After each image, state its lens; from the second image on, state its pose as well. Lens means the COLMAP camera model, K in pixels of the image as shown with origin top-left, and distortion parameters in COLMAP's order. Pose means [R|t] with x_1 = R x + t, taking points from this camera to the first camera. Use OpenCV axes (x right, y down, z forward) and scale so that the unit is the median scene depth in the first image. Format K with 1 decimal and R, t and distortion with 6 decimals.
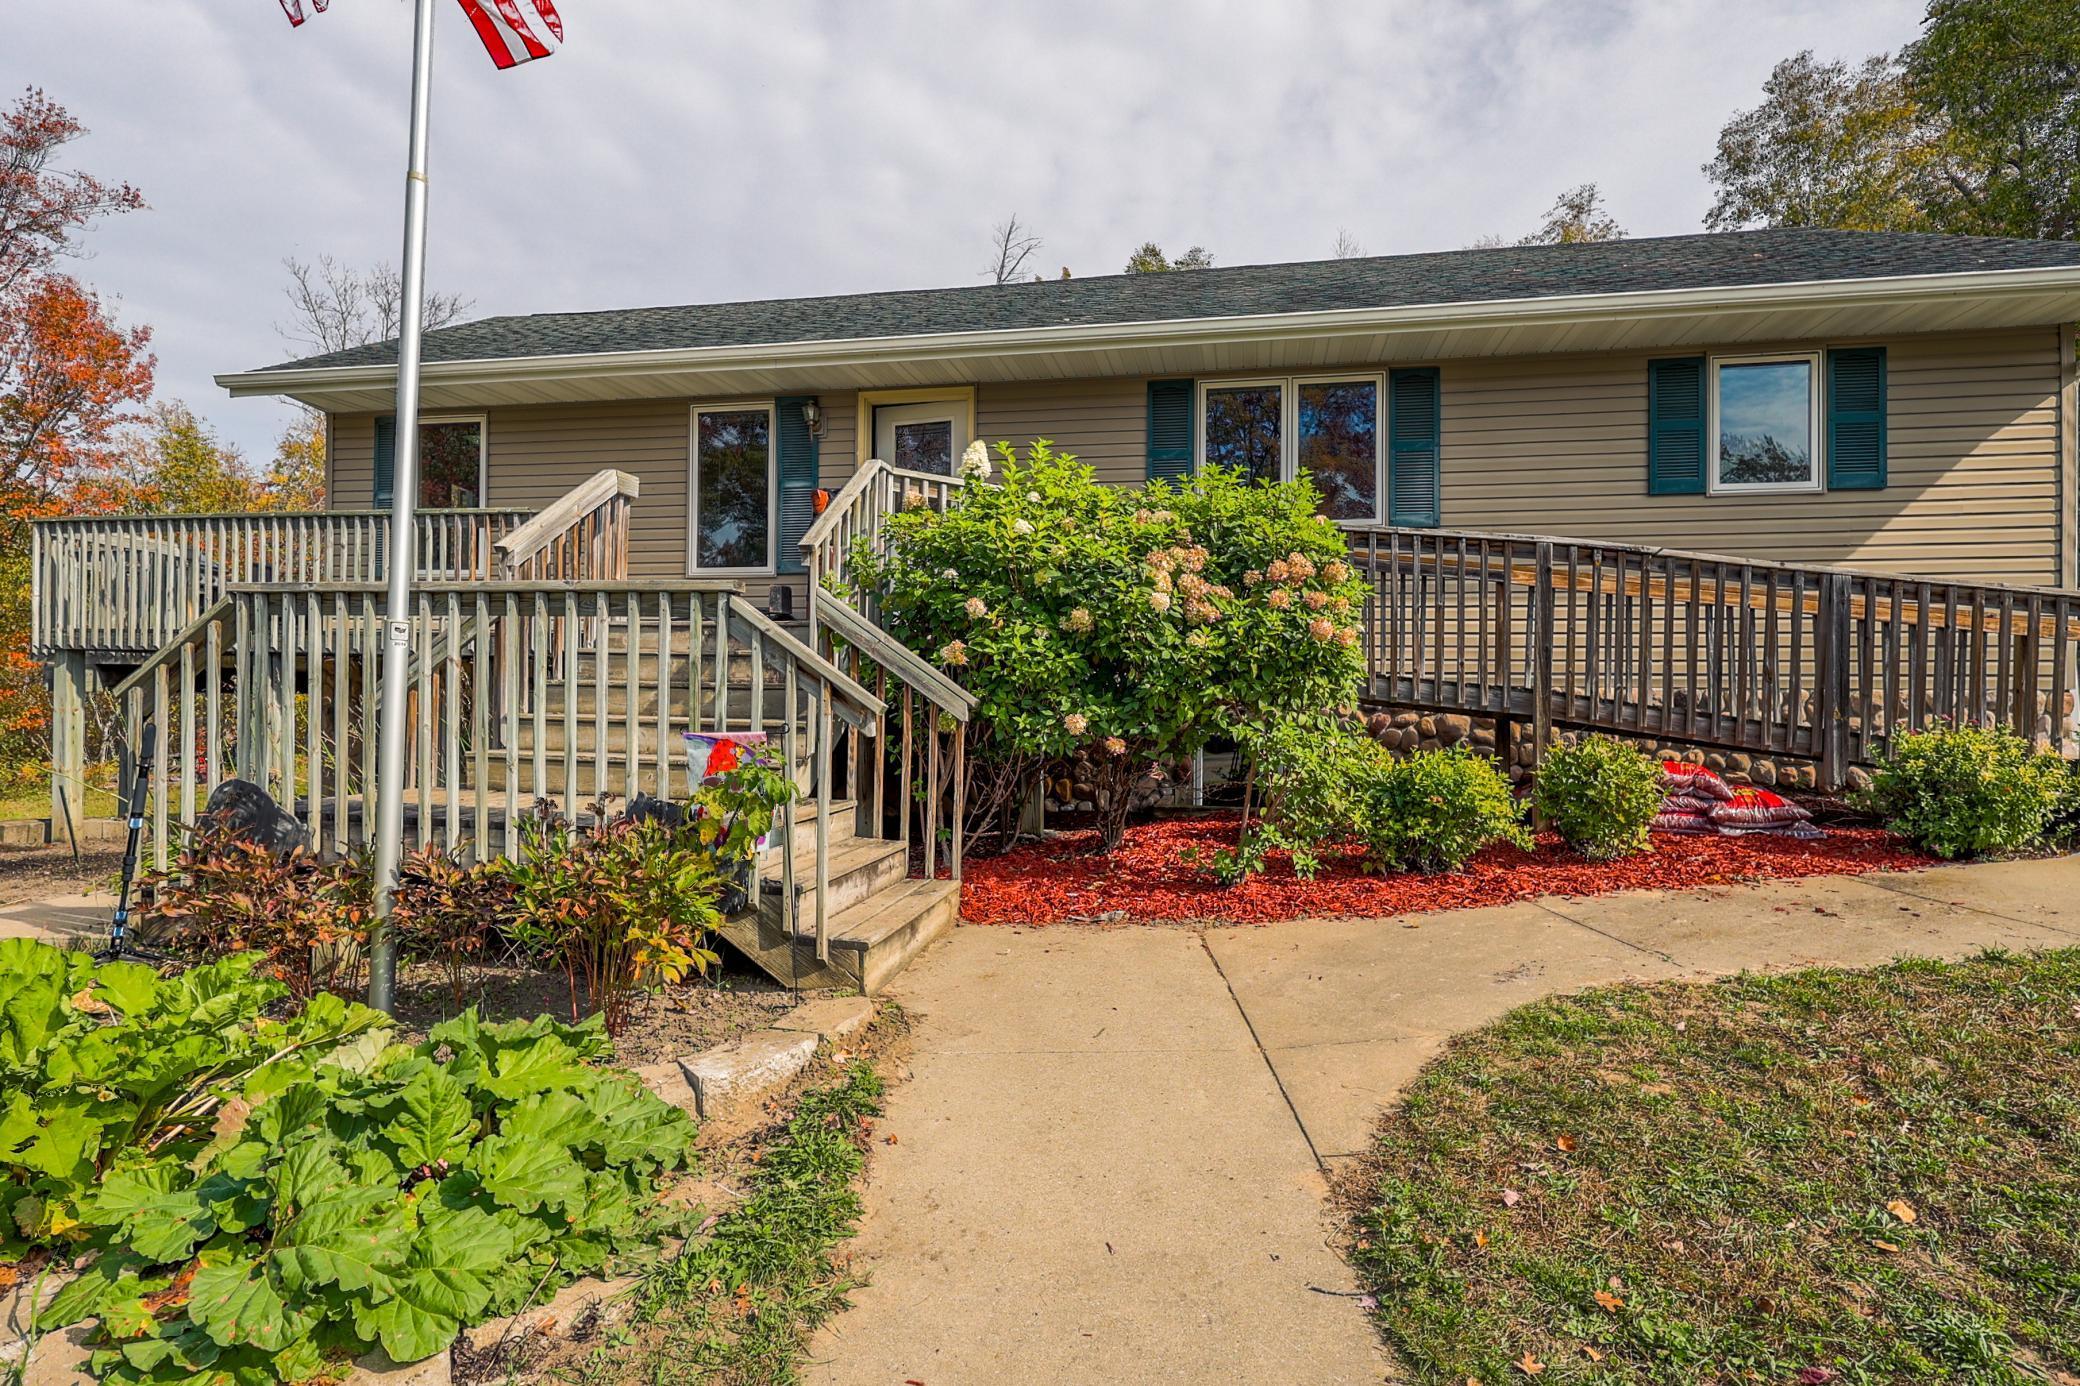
lens RADIAL K [[992.7, 0, 1029.4], [0, 992.7, 691.5], [0, 0, 1]] dist [0.004635, -0.001551]
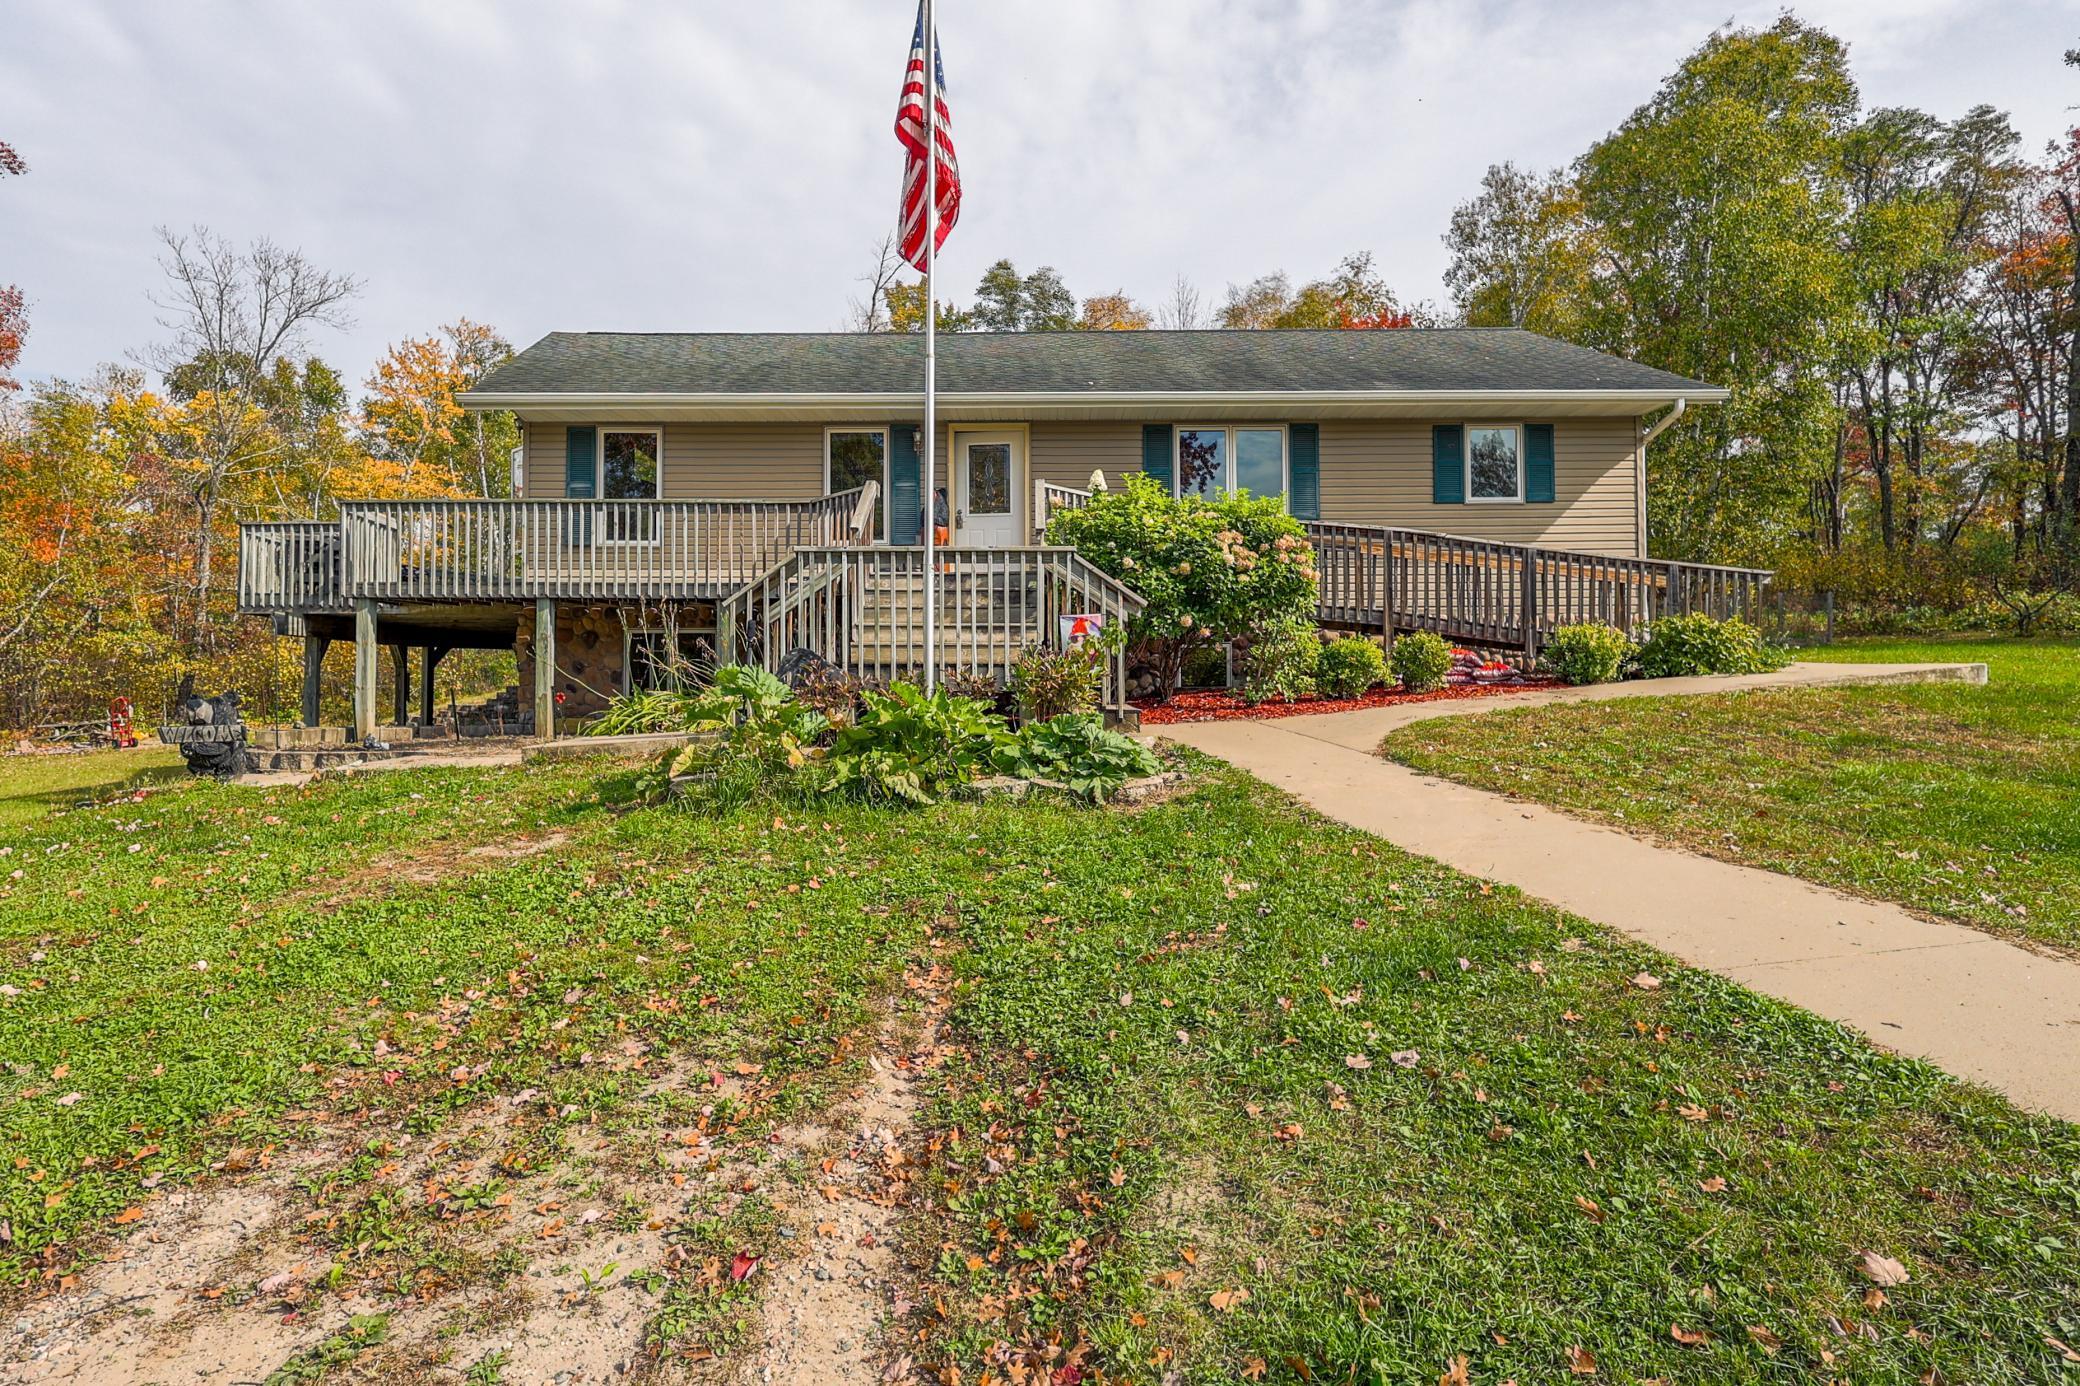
lens RADIAL K [[992.7, 0, 999.9], [0, 992.7, 661.8], [0, 0, 1]] dist [0.004635, -0.001551]
pose [[0.983897, -0.013394, 0.178233, -0.466597], [0.014375, 0.999888, -0.004212, 0.081242], [-0.178157, 0.006707, 0.983979, -0.608538]]
